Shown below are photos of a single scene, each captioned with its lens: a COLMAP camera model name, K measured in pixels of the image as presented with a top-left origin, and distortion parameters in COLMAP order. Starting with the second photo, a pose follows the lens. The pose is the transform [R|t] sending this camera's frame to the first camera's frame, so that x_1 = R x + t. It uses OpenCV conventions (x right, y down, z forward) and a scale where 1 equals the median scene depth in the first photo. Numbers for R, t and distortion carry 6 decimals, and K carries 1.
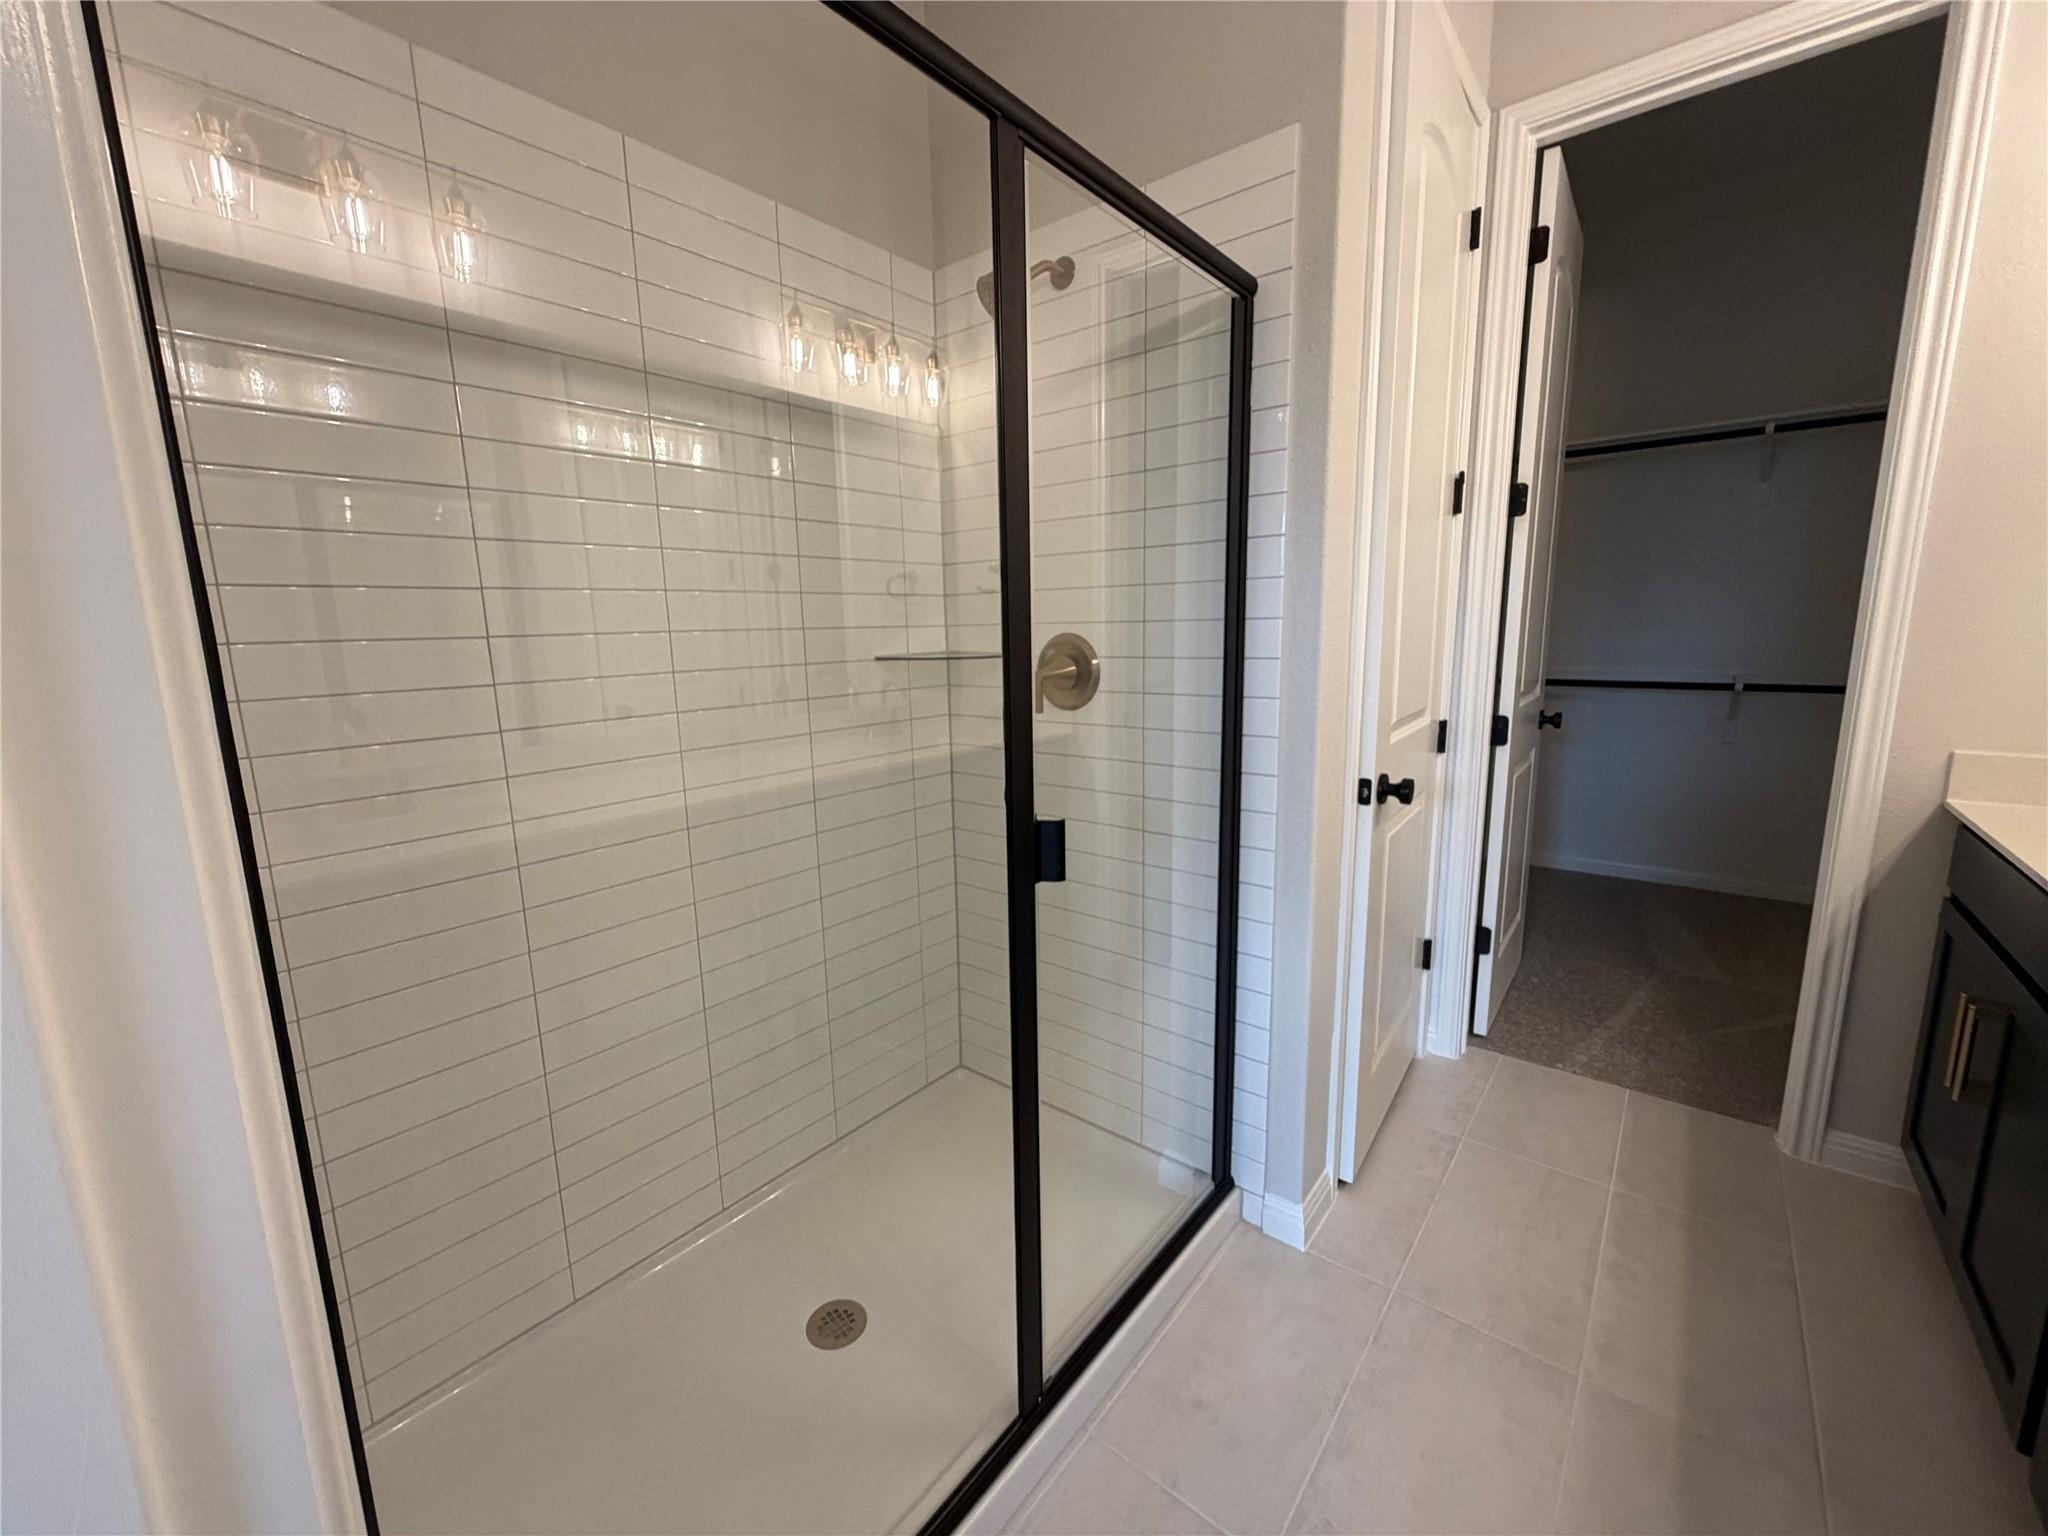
lens RADIAL K [[819.8, 0, 1024.0], [0, 819.8, 768.0], [0, 0, 1]] dist [-0.001654, -0.000401]
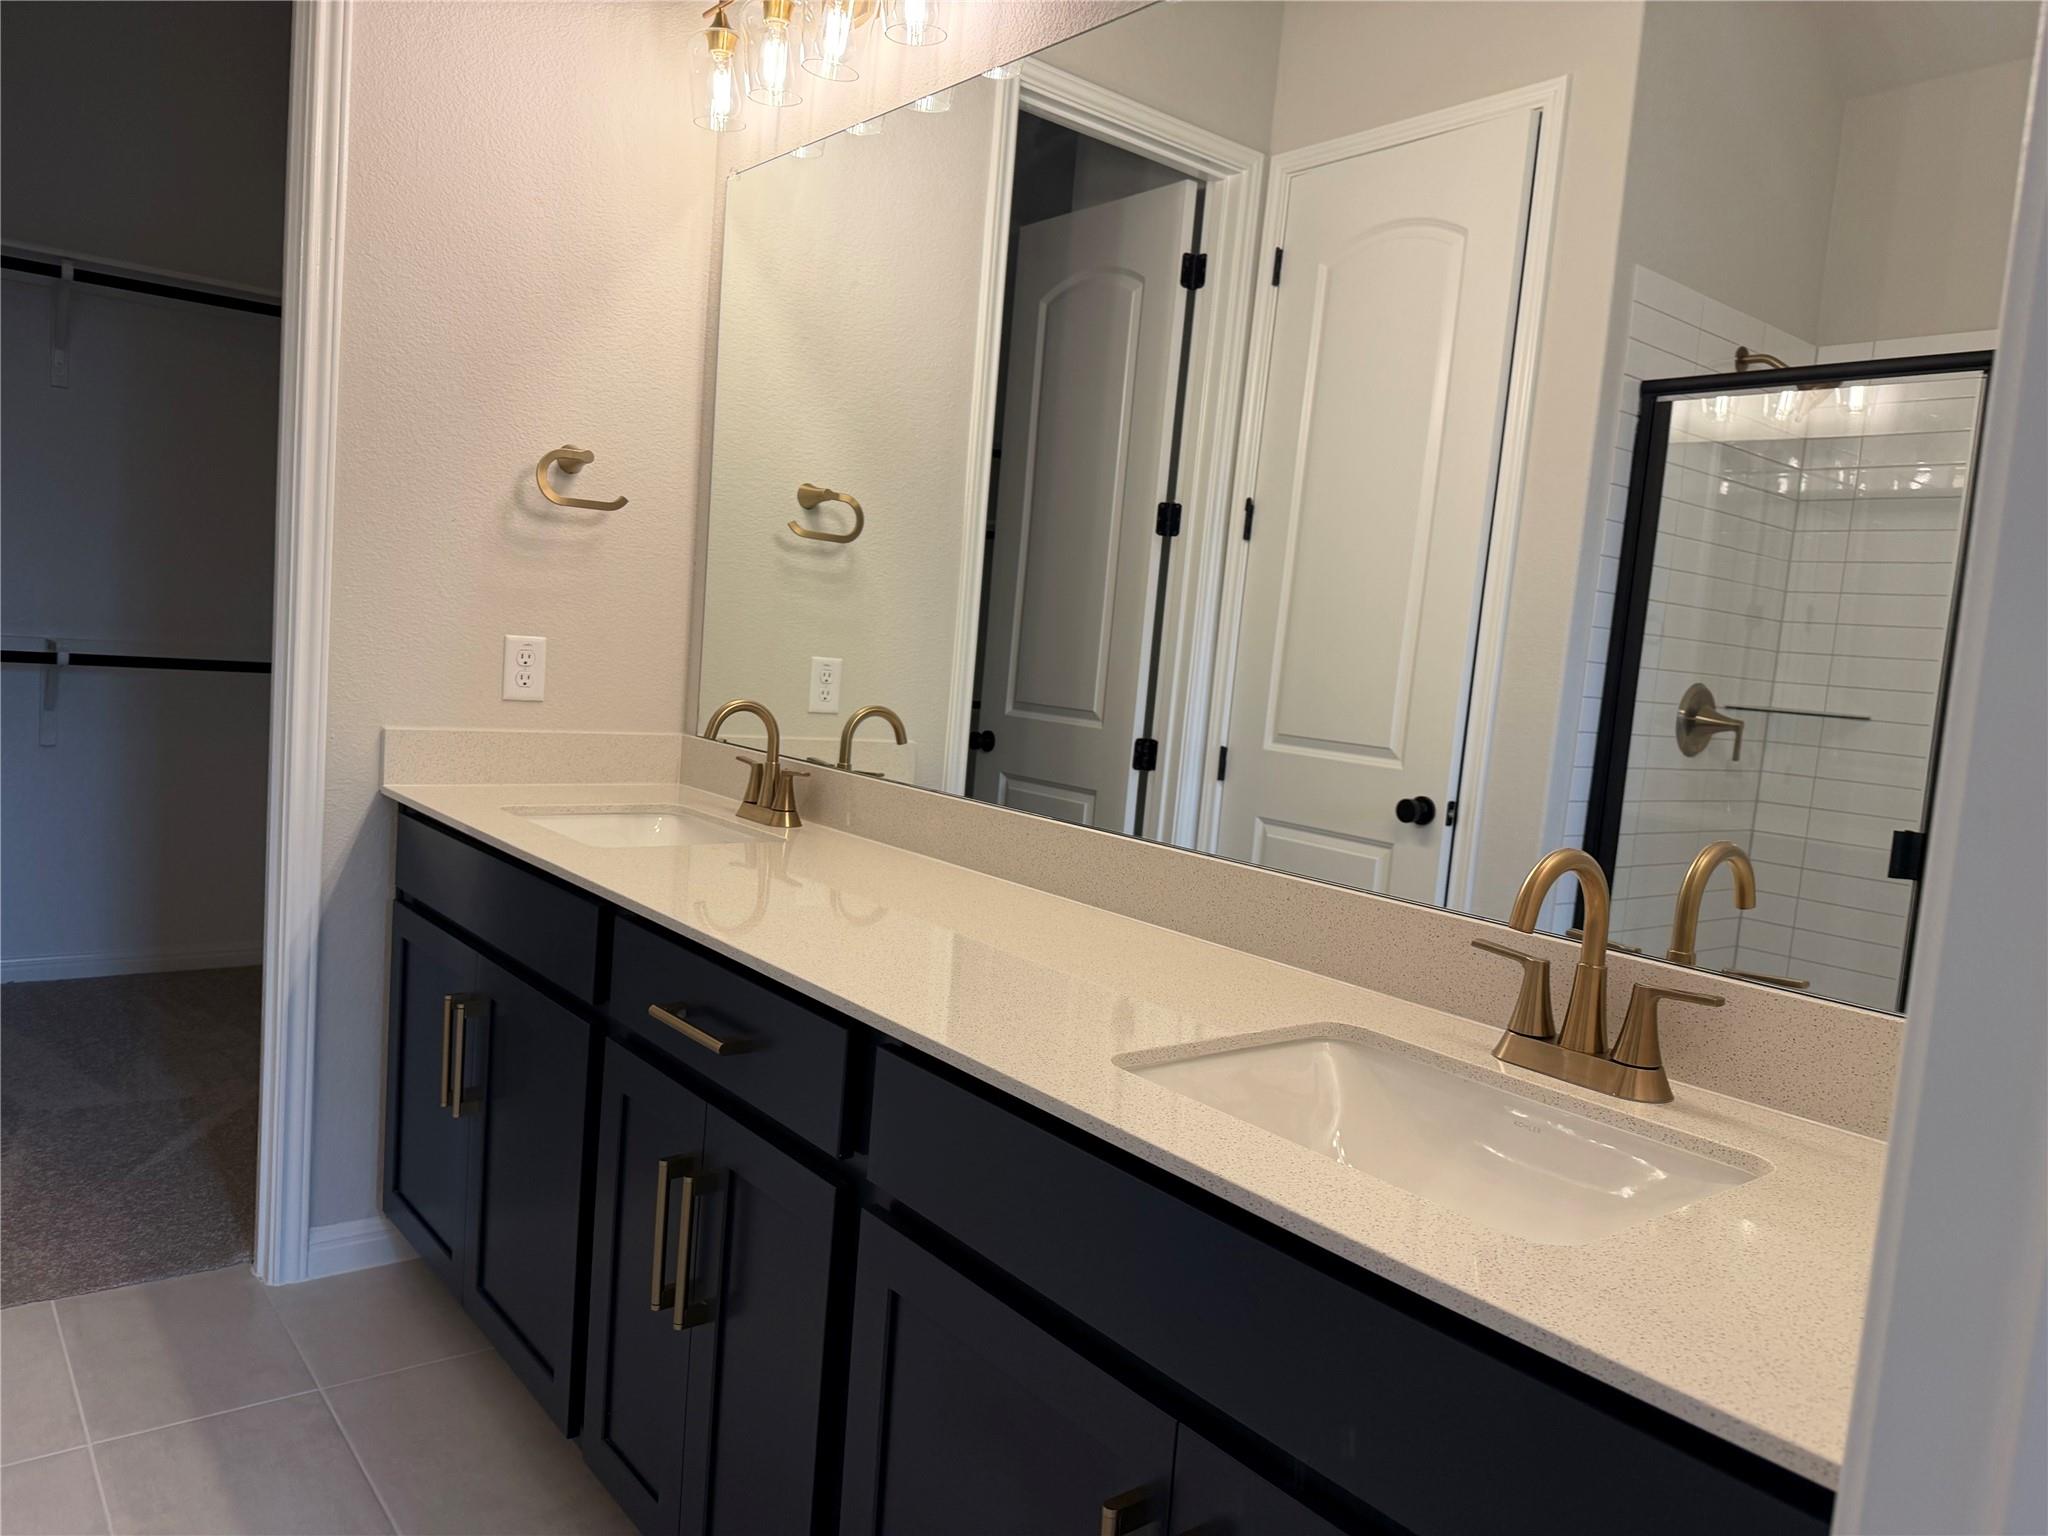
lens RADIAL K [[1430.2, 0, 1024.0], [0, 1430.2, 768.0], [0, 0, 1]] dist [0.005099, -0.001495]
pose [[0.211876, -0.060536, 0.975420, -0.169571], [0.087627, 0.995236, 0.042732, 0.014026], [-0.973360, 0.076419, 0.216171, 0.028692]]
